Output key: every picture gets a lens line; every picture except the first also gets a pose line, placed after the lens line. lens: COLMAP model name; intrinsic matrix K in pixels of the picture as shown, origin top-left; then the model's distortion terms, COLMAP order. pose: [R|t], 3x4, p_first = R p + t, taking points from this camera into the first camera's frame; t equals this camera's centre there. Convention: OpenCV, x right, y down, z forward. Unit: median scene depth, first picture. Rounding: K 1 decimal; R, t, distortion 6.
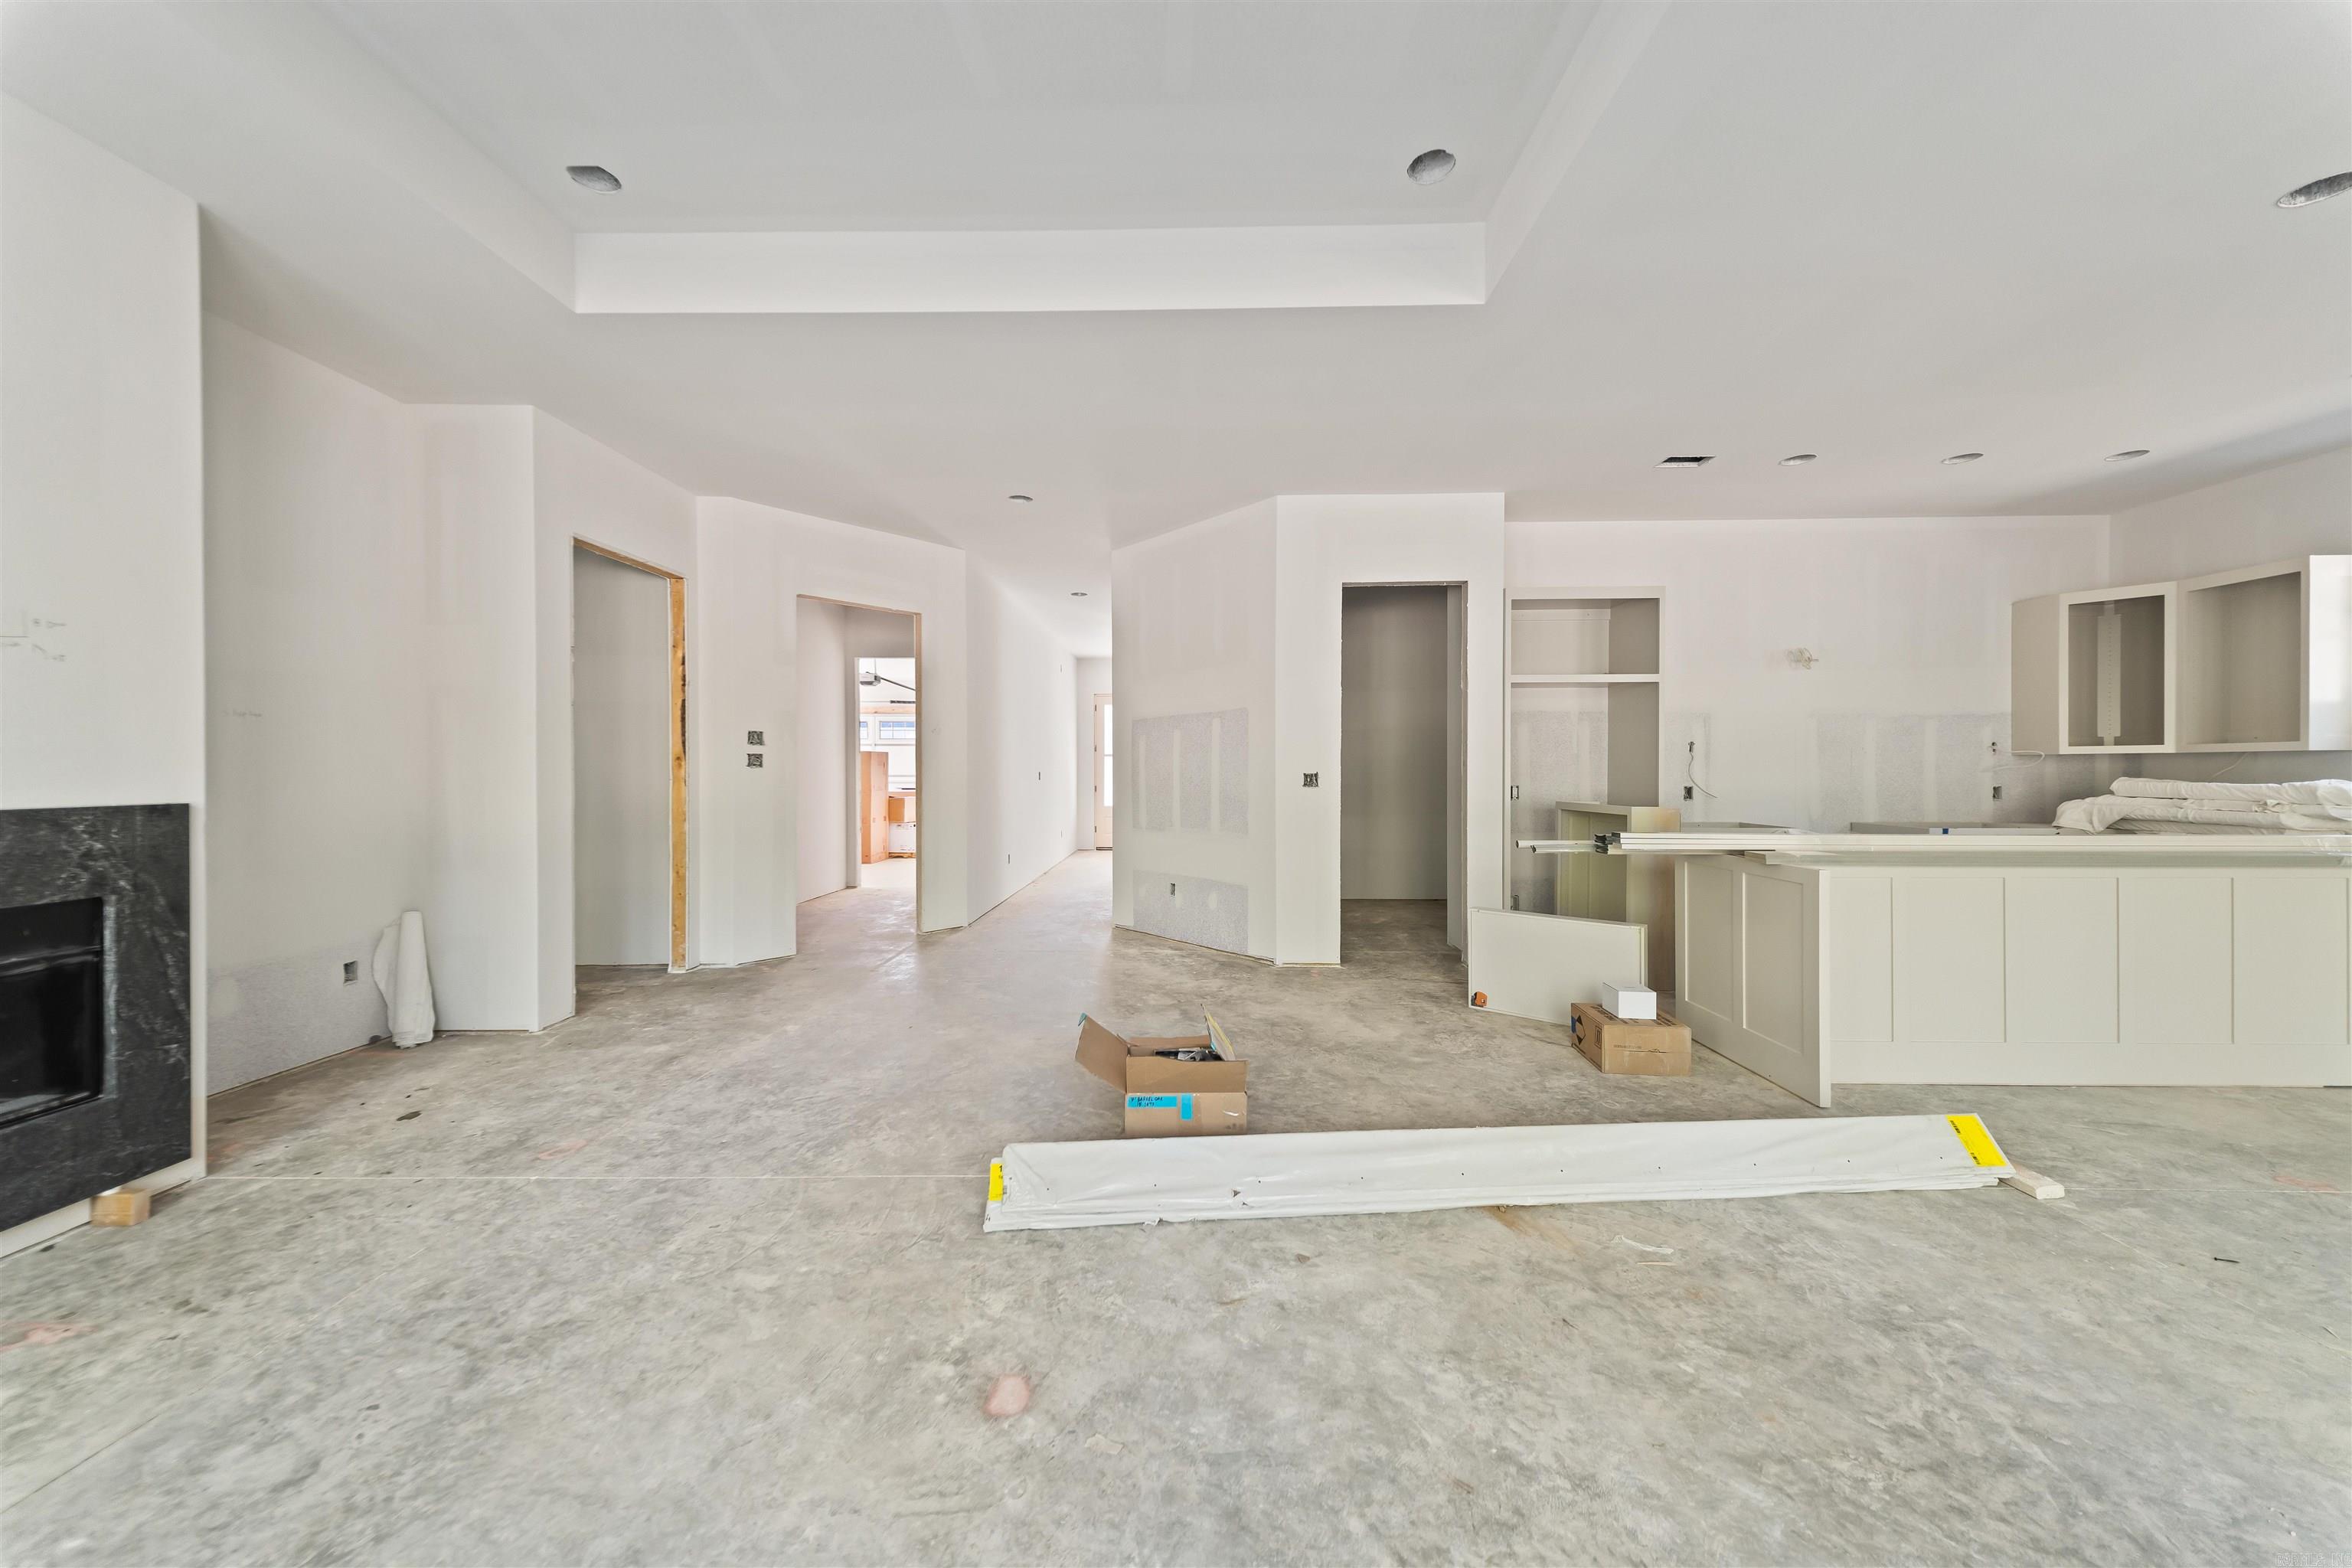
lens RADIAL K [[806.4, 0, 1177.1], [0, 806.4, 776.7], [0, 0, 1]] dist [0.030849, -0.008773]
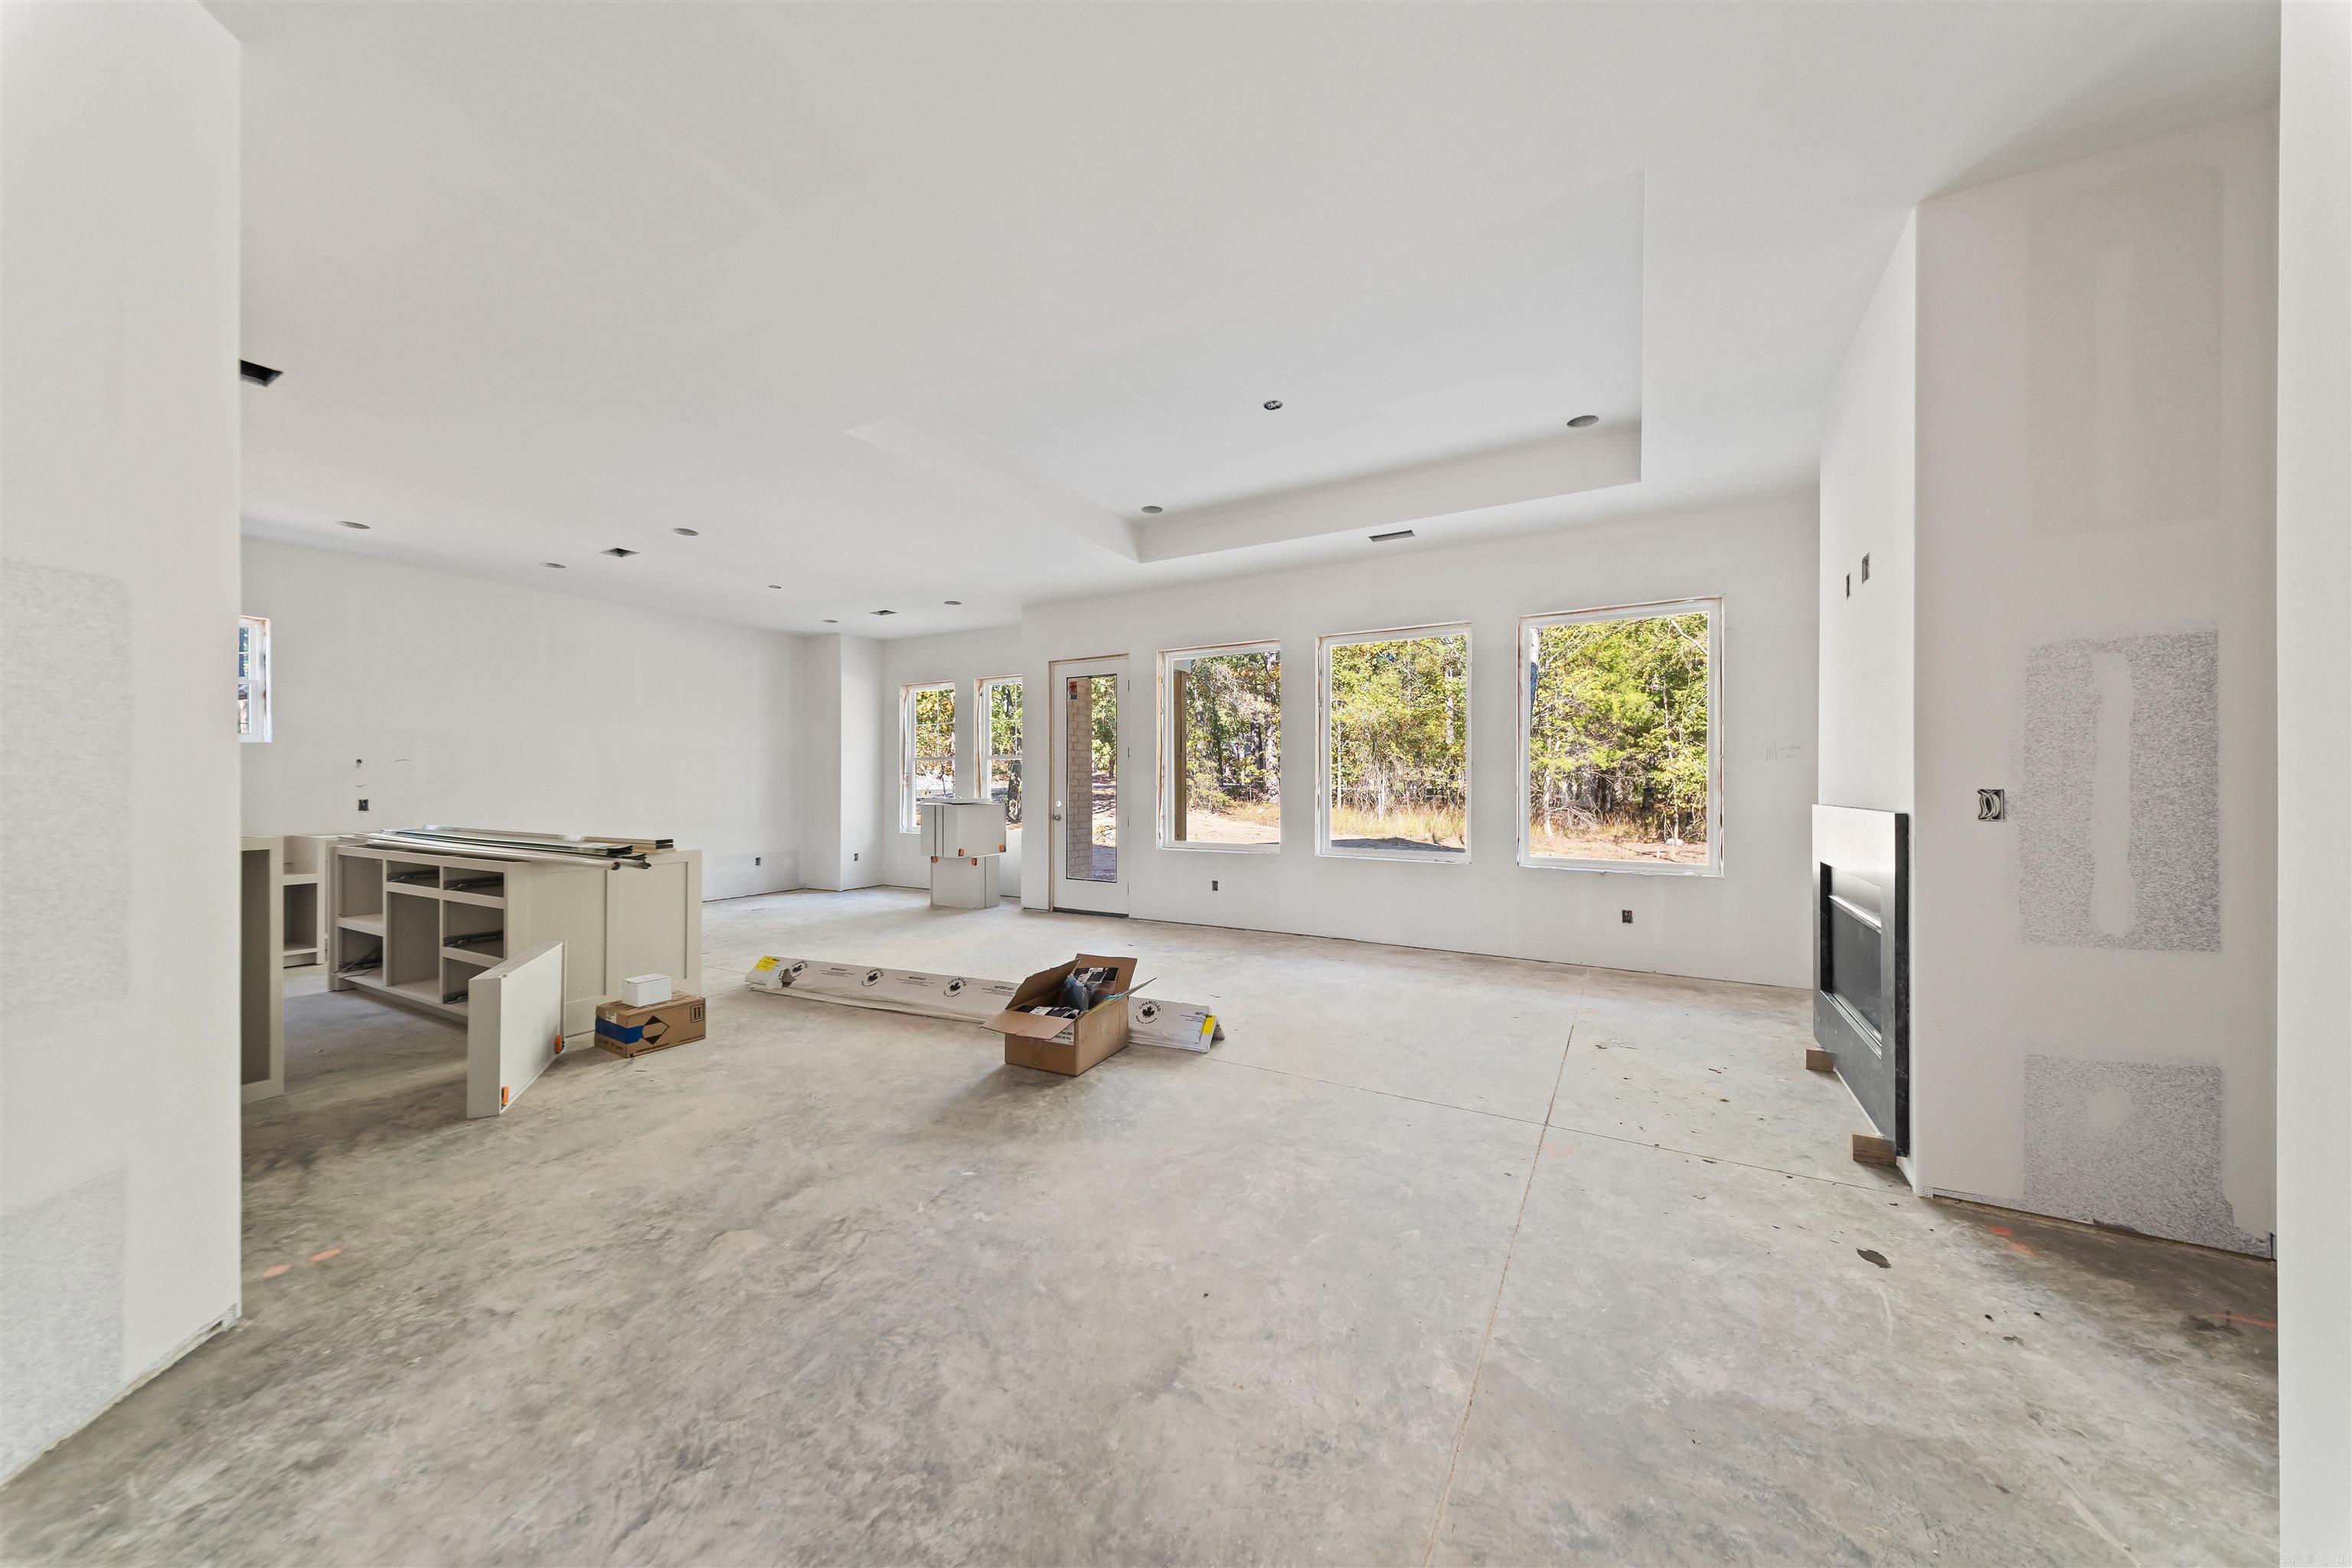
lens RADIAL K [[803.5, 0, 1180.7], [0, 803.5, 779.5], [0, 0, 1]] dist [0.030402, -0.009982]
pose [[-0.879114, 0.004025, 0.476594, -0.522153], [0.005726, 0.999981, 0.002116, -0.011369], [-0.476576, 0.004590, -0.879121, 1.361210]]
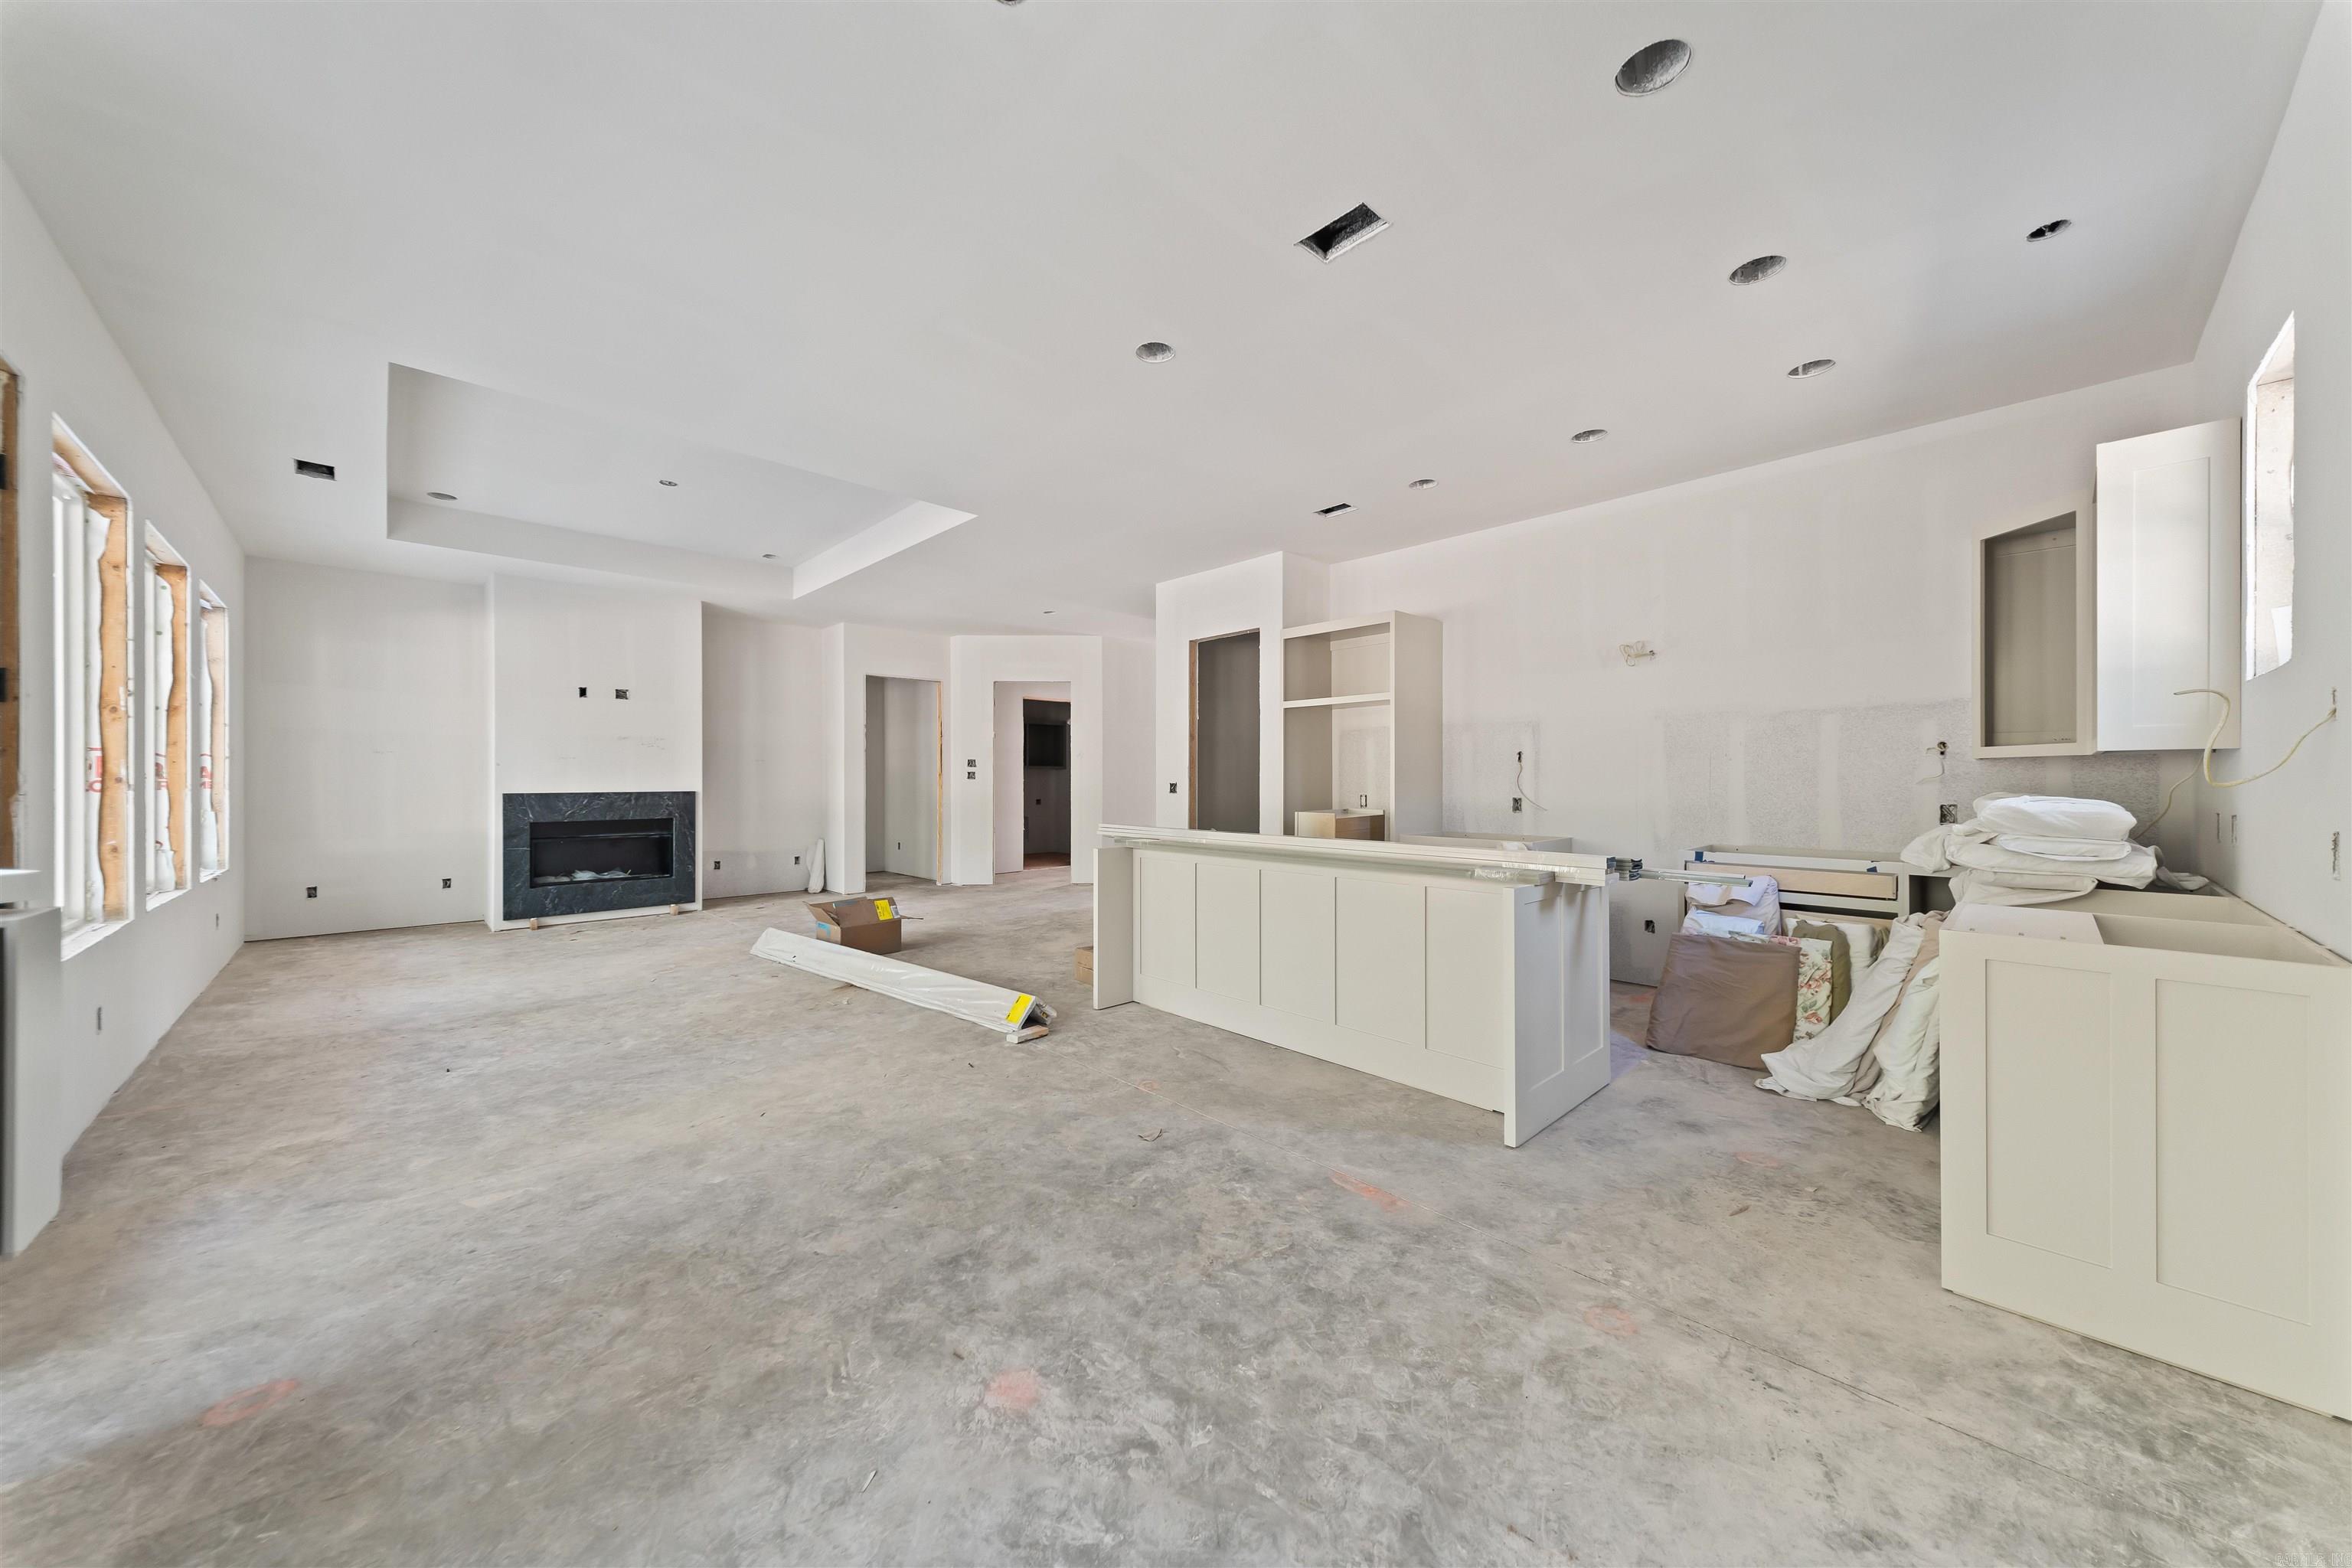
lens RADIAL K [[806.4, 0, 1177.1], [0, 806.4, 776.7], [0, 0, 1]] dist [0.030849, -0.008773]
pose [[0.706917, -0.002994, -0.707291, 1.374438], [-0.005226, 0.999942, -0.009455, -0.002852], [0.707278, 0.010380, 0.706860, 0.049703]]
